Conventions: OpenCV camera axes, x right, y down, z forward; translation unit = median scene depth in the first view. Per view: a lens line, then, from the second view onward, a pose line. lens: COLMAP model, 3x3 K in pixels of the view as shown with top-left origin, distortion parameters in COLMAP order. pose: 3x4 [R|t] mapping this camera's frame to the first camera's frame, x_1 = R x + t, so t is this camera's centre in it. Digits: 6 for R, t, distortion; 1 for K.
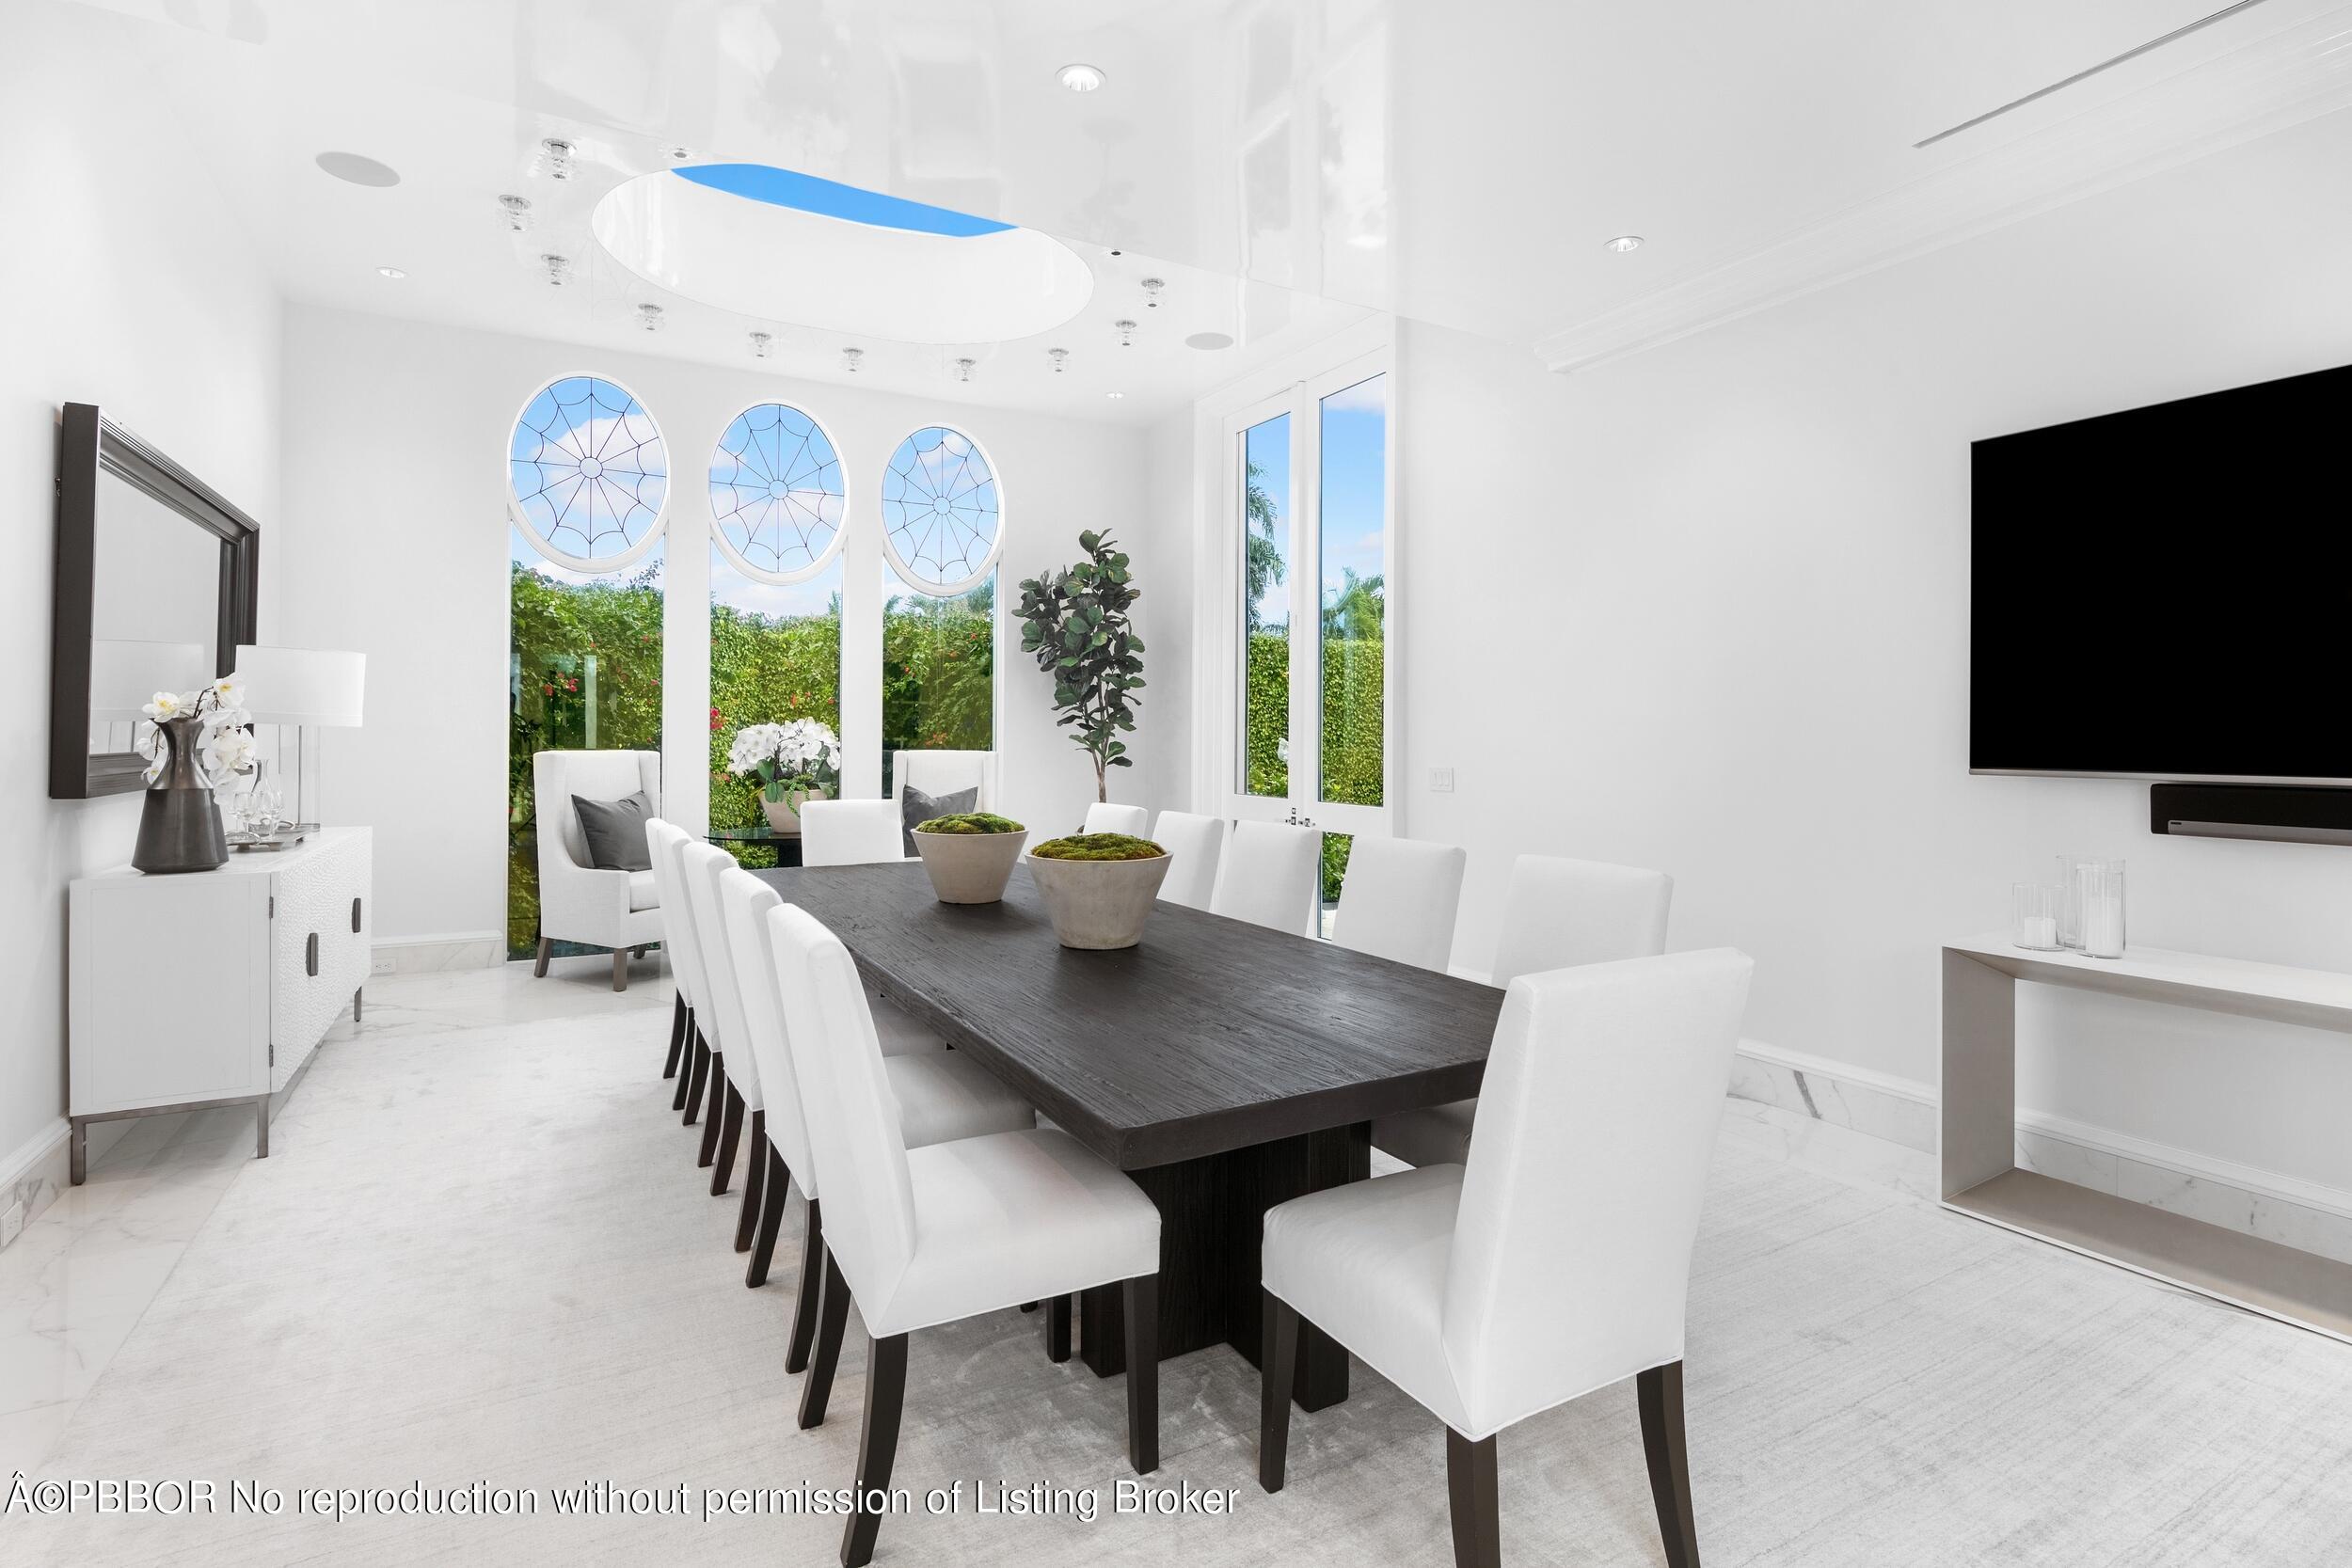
lens RADIAL K [[1145.7, 0, 1178.8], [0, 1145.7, 723.4], [0, 0, 1]] dist [-0.002321, -0.001071]
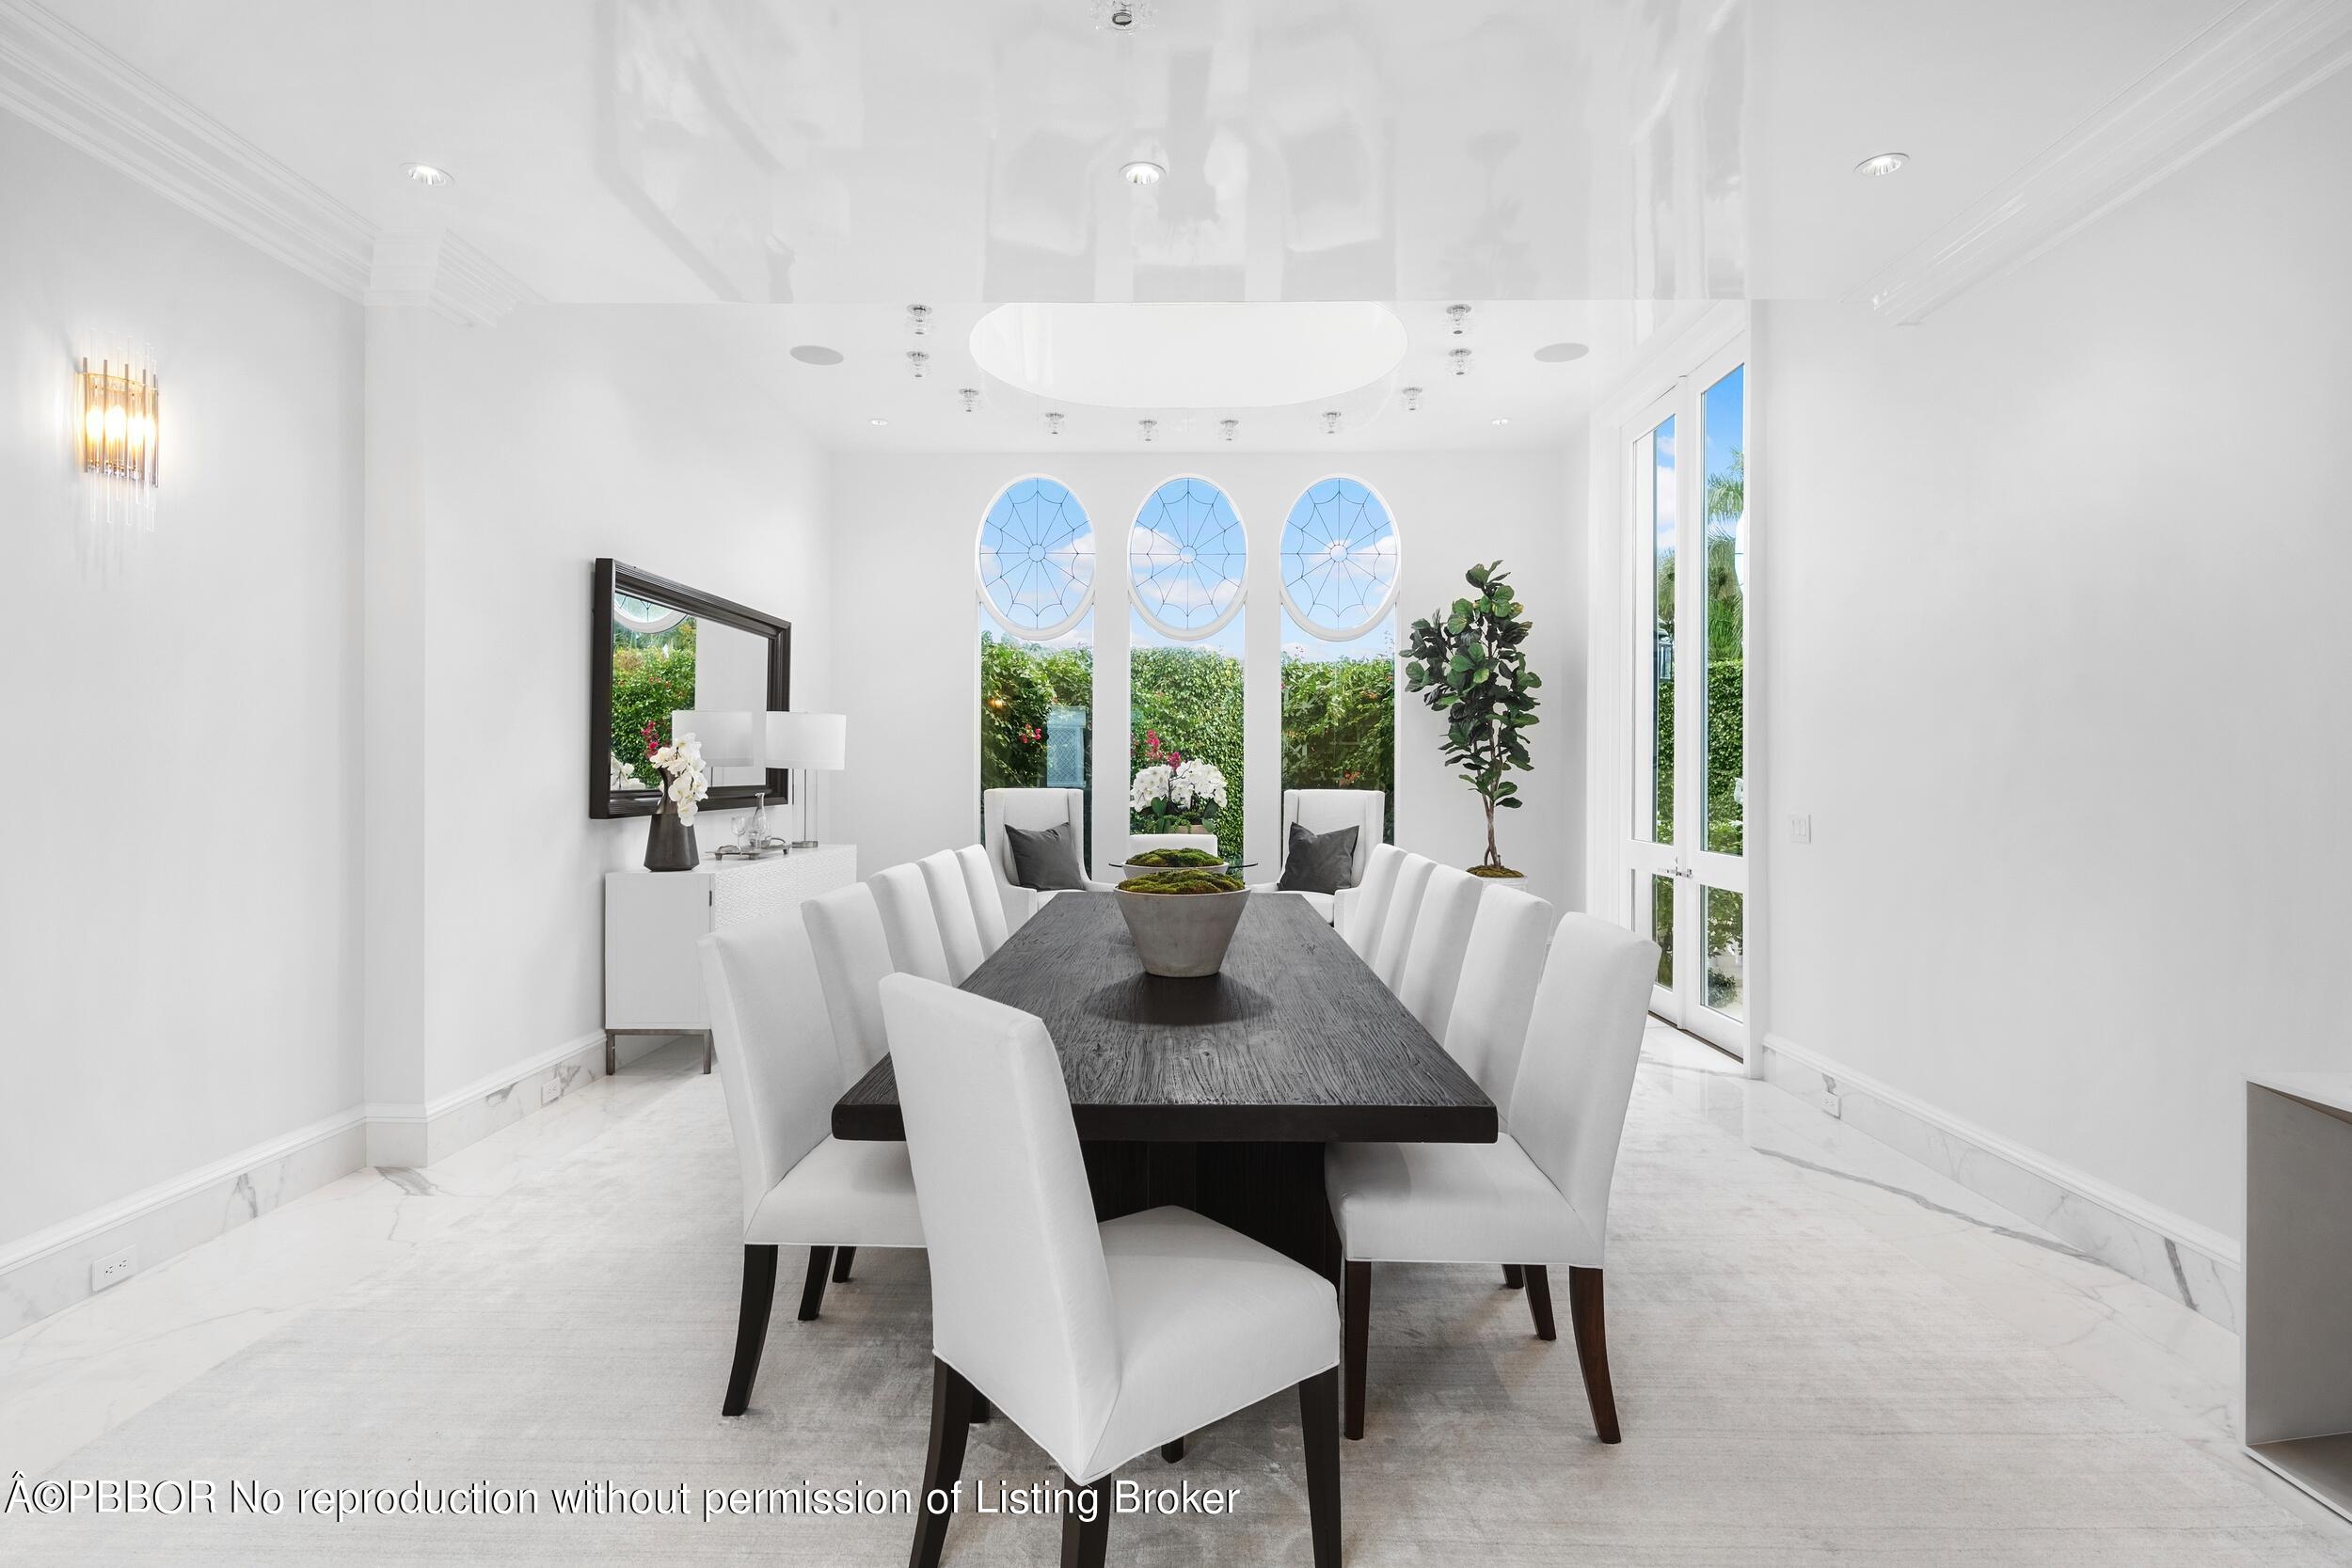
lens RADIAL K [[1148.1, 0, 1174.1], [0, 1148.1, 764.0], [0, 0, 1]] dist [-0.001180, -0.000765]
pose [[0.862932, -0.005269, -0.505293, 0.202790], [0.006441, 0.999979, 0.000573, -0.001444], [0.505279, -0.003749, 0.862948, 0.030156]]
